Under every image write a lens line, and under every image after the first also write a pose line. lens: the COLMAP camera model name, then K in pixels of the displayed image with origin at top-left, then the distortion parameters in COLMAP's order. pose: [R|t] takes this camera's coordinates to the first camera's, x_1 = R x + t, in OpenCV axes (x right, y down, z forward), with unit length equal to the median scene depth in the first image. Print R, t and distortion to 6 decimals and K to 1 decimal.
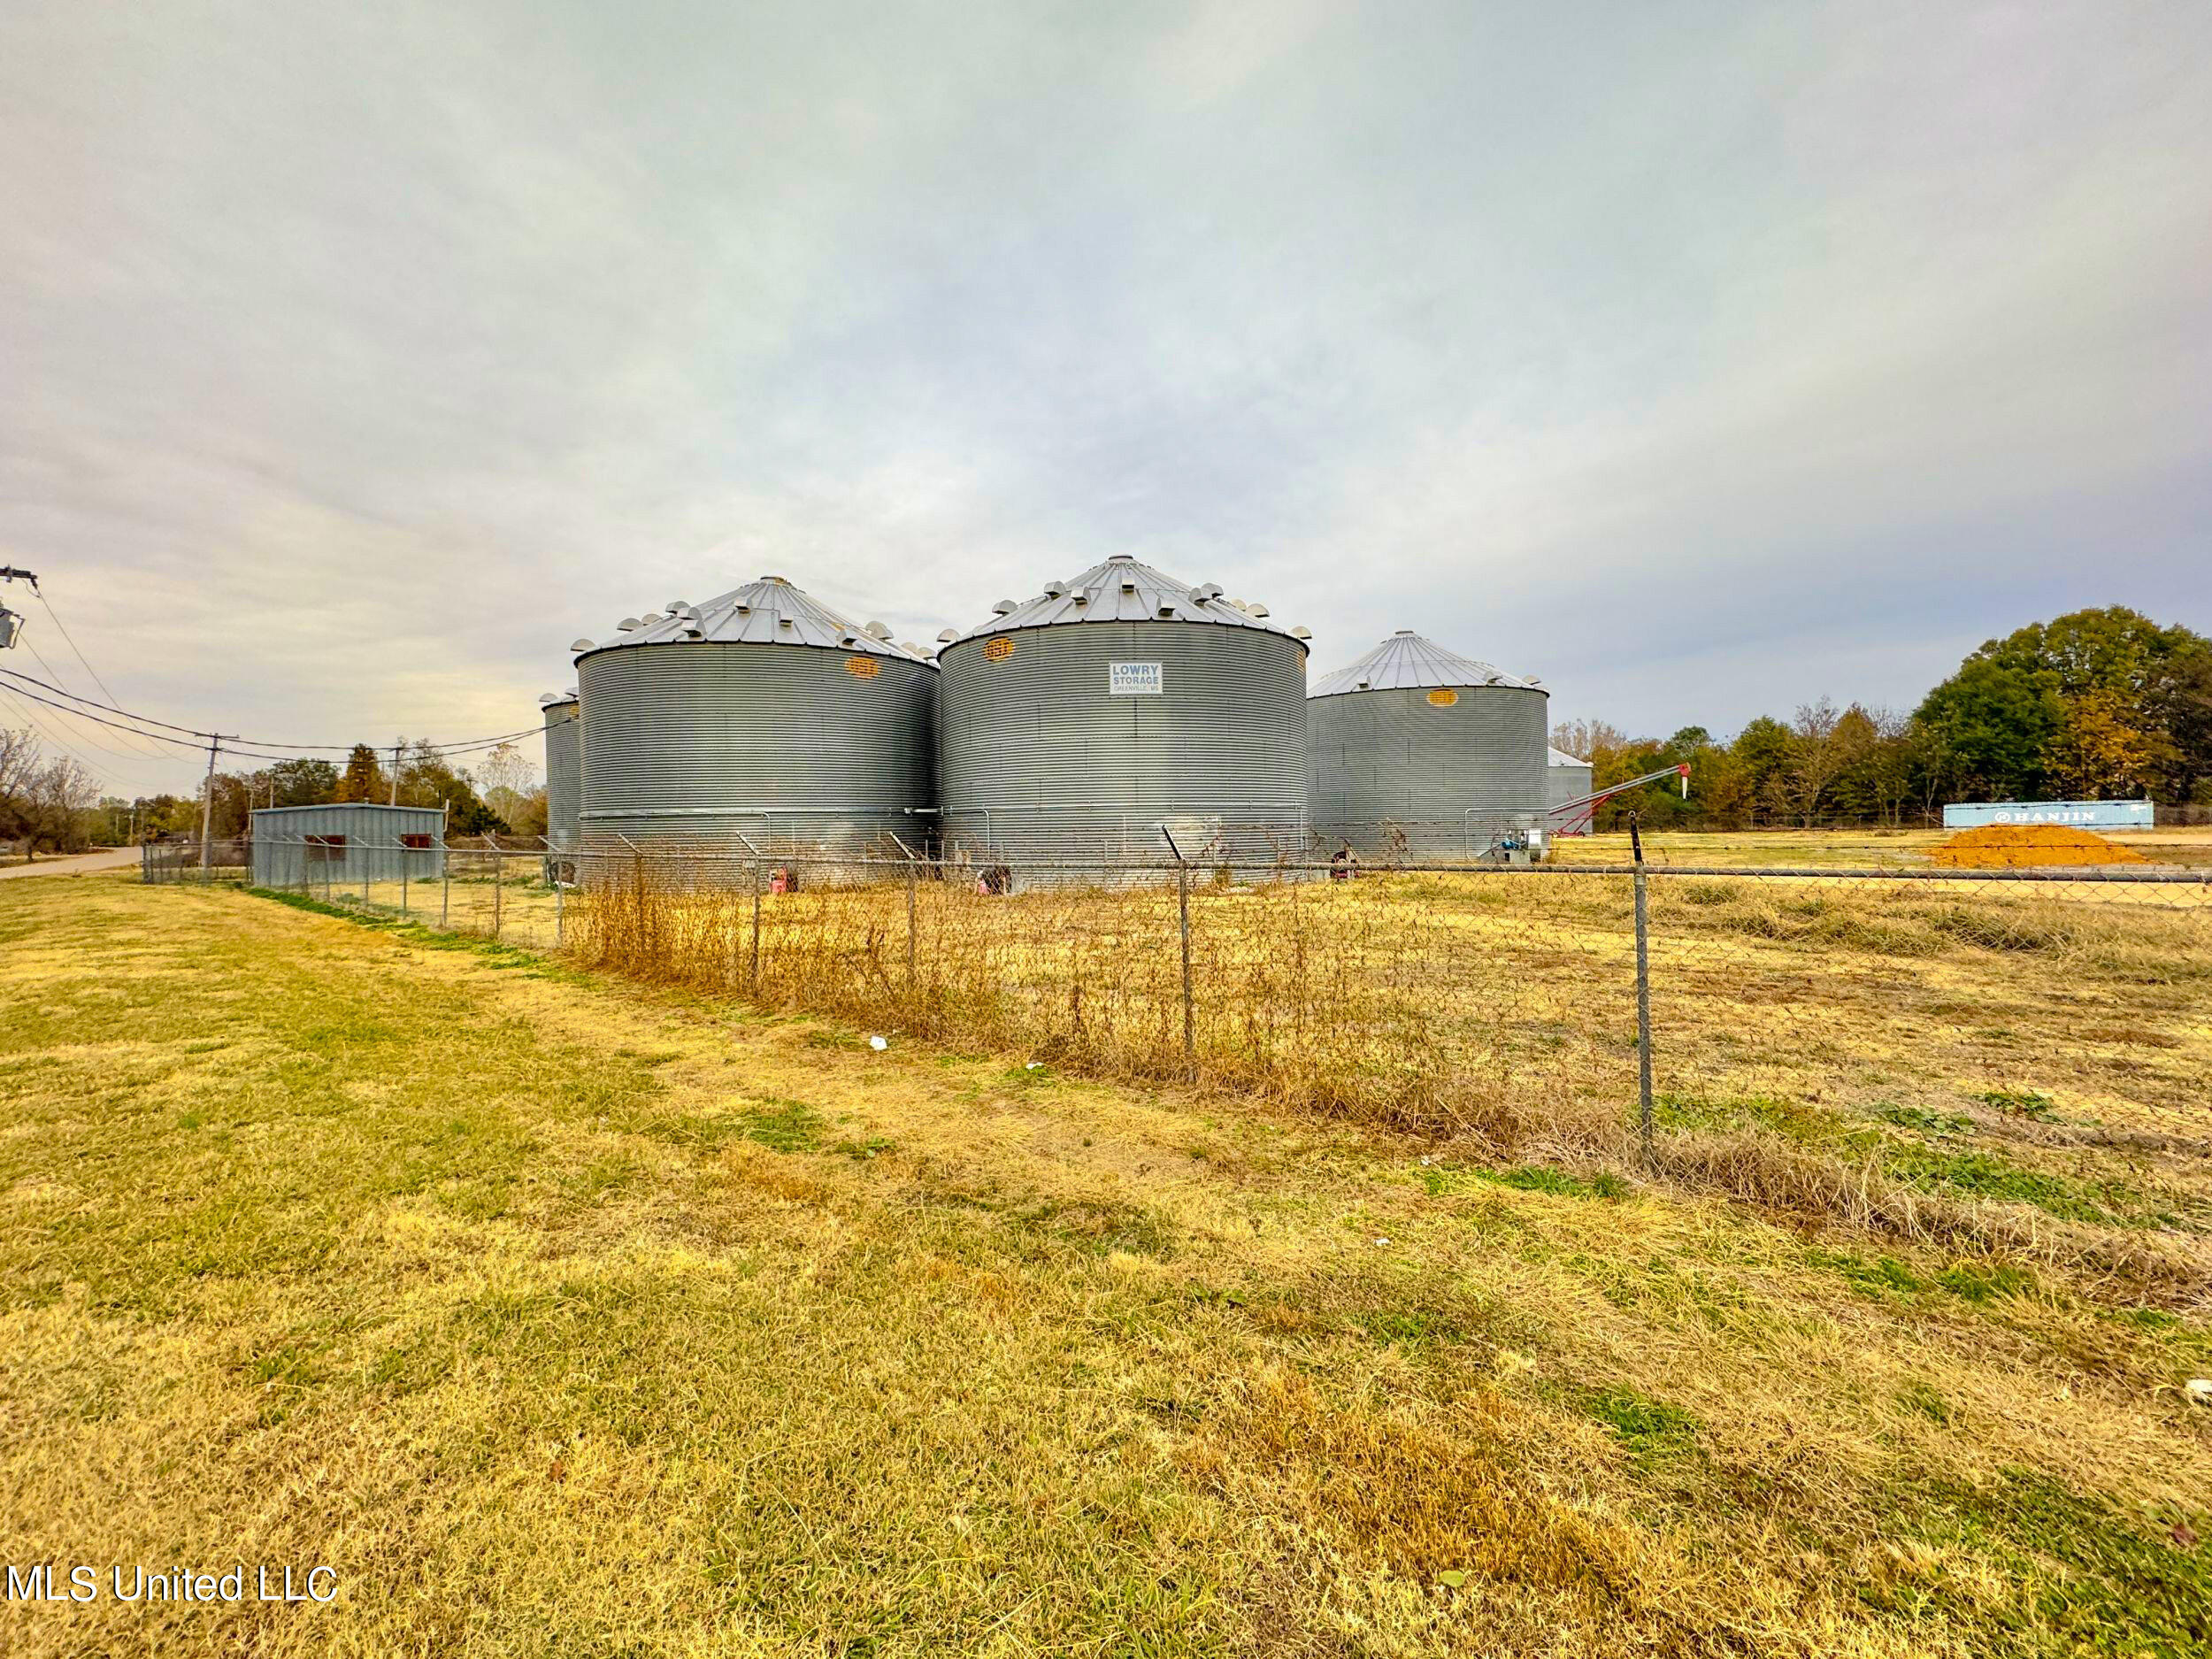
lens RADIAL K [[883.3, 0, 1105.1], [0, 883.3, 835.2], [0, 0, 1]] dist [-0.005518, 0.000820]
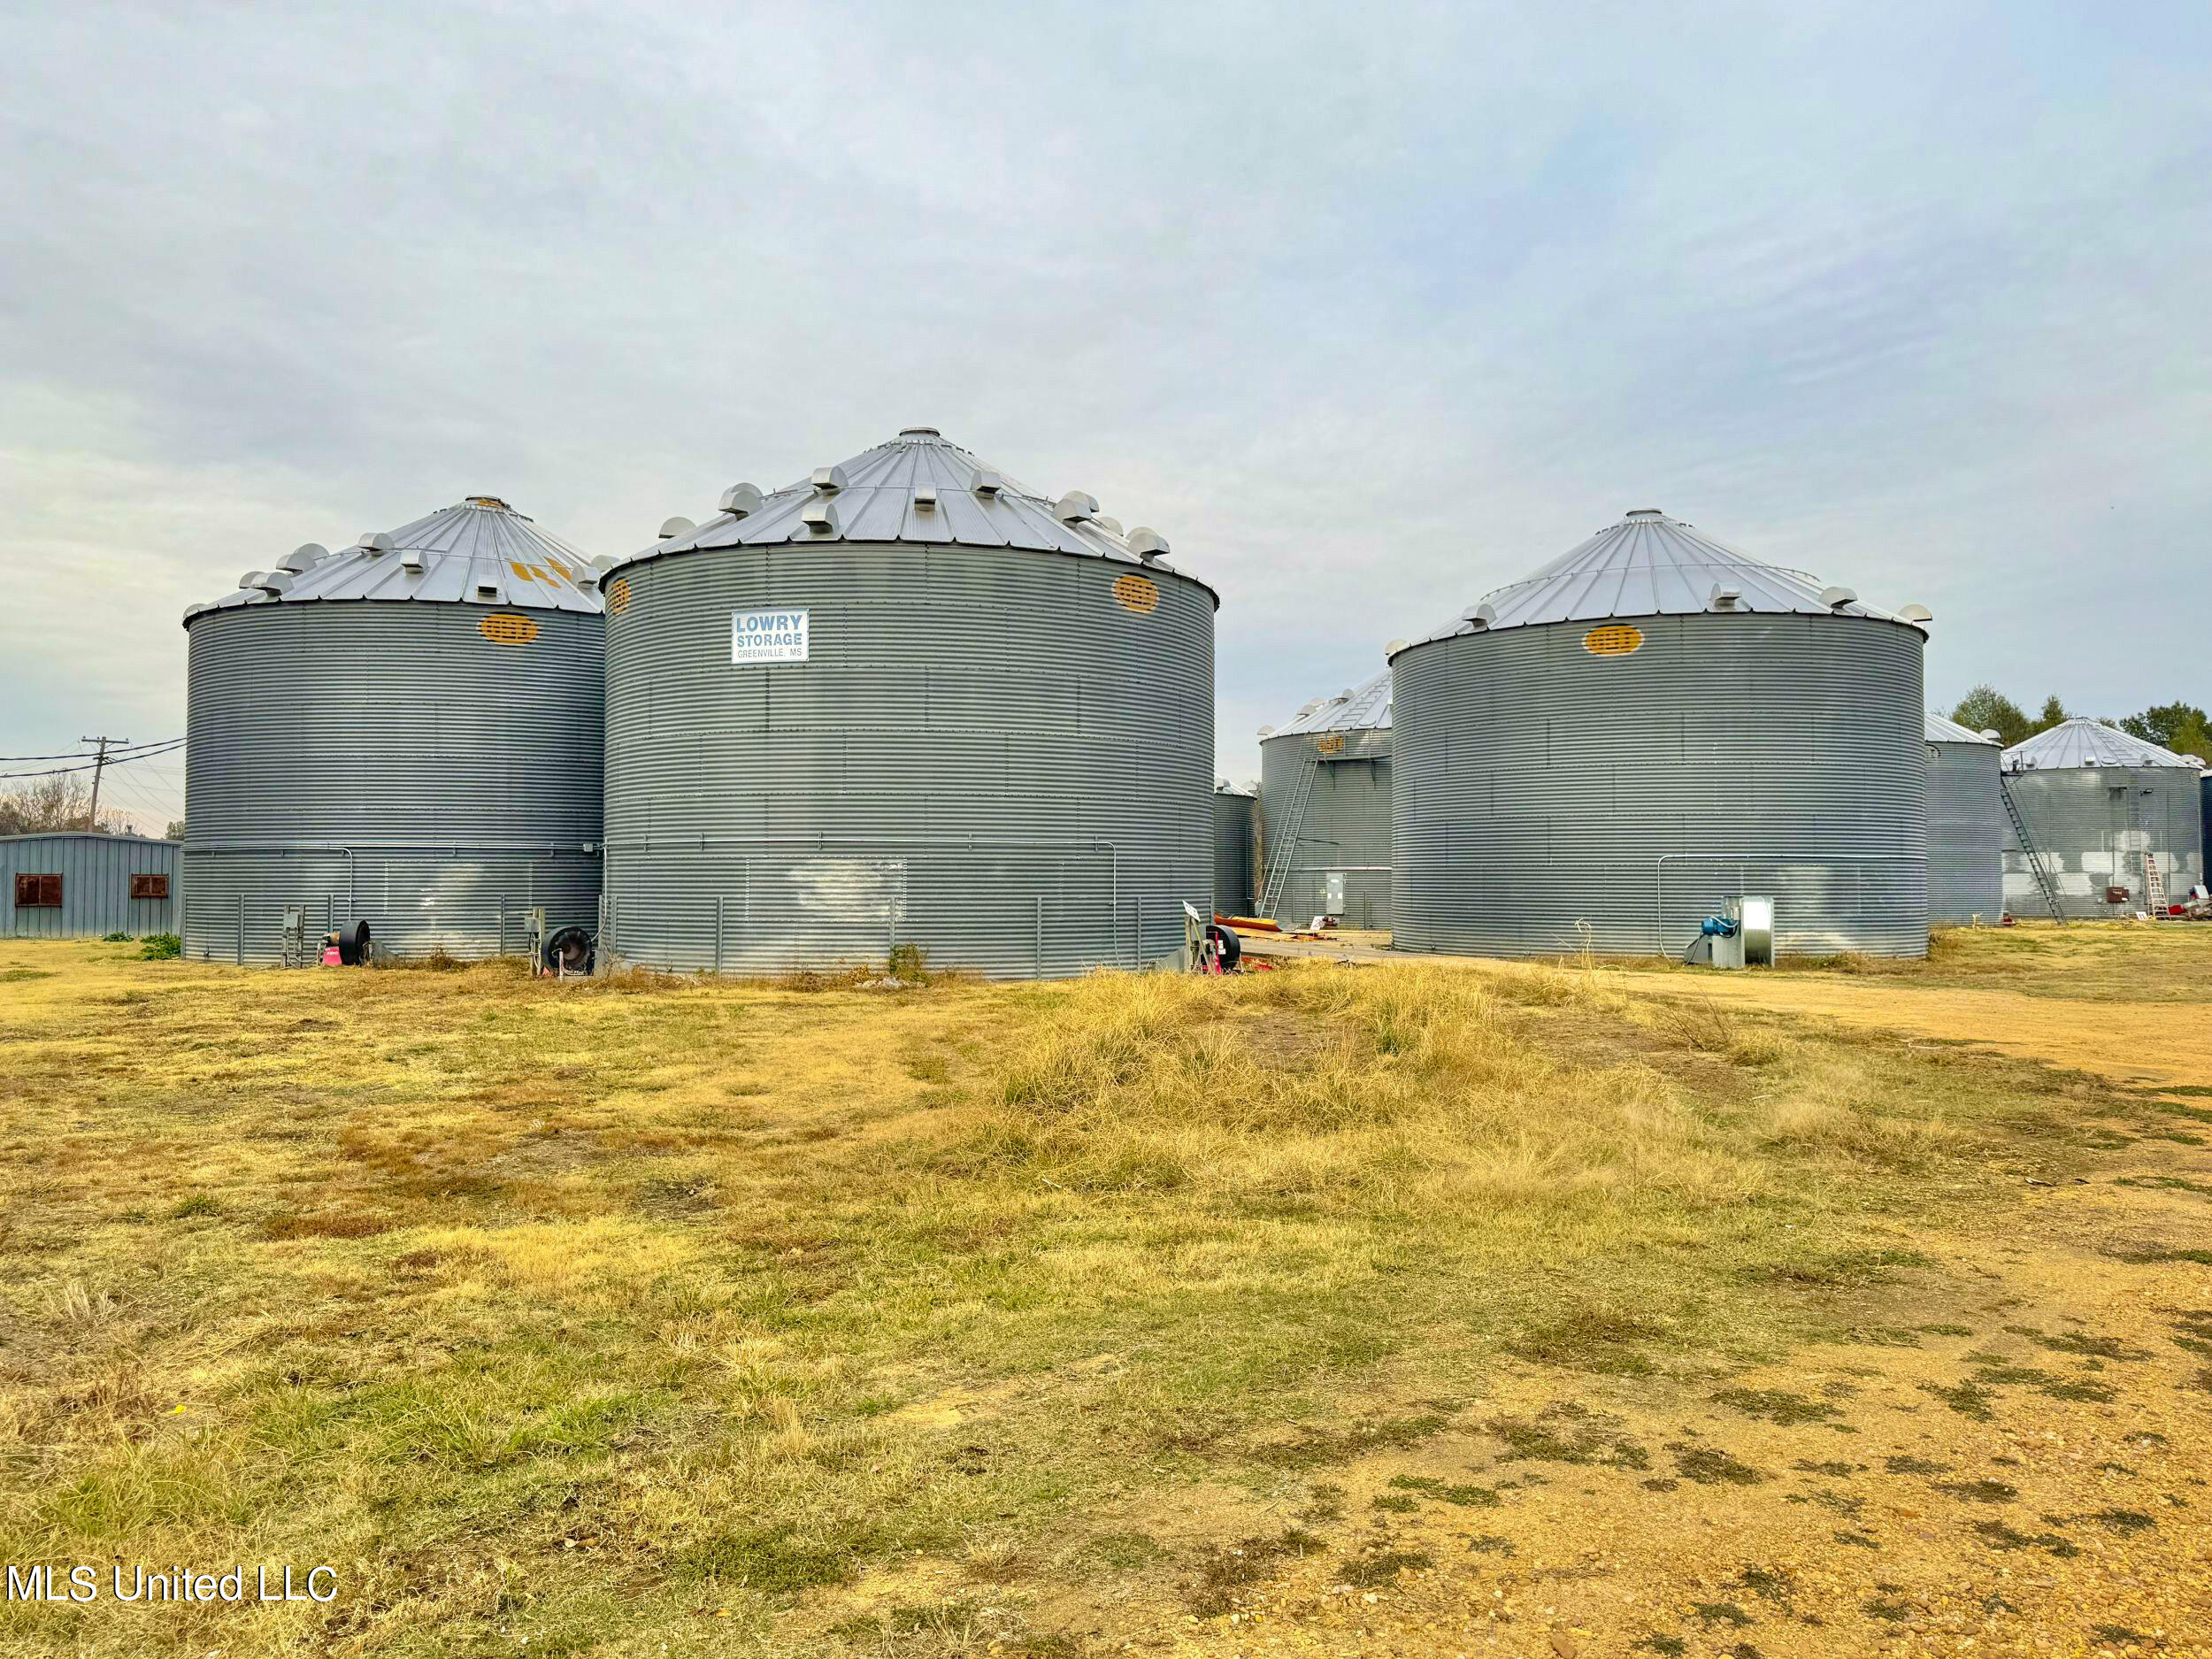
lens RADIAL K [[1586.8, 0, 1098.7], [0, 1586.8, 838.3], [0, 0, 1]] dist [0.030693, -0.042134]
pose [[0.940354, 0.007506, -0.340114, 1.002477], [-0.019687, 0.999282, -0.032378, -0.007917], [0.339627, 0.037143, 0.939827, 0.060977]]
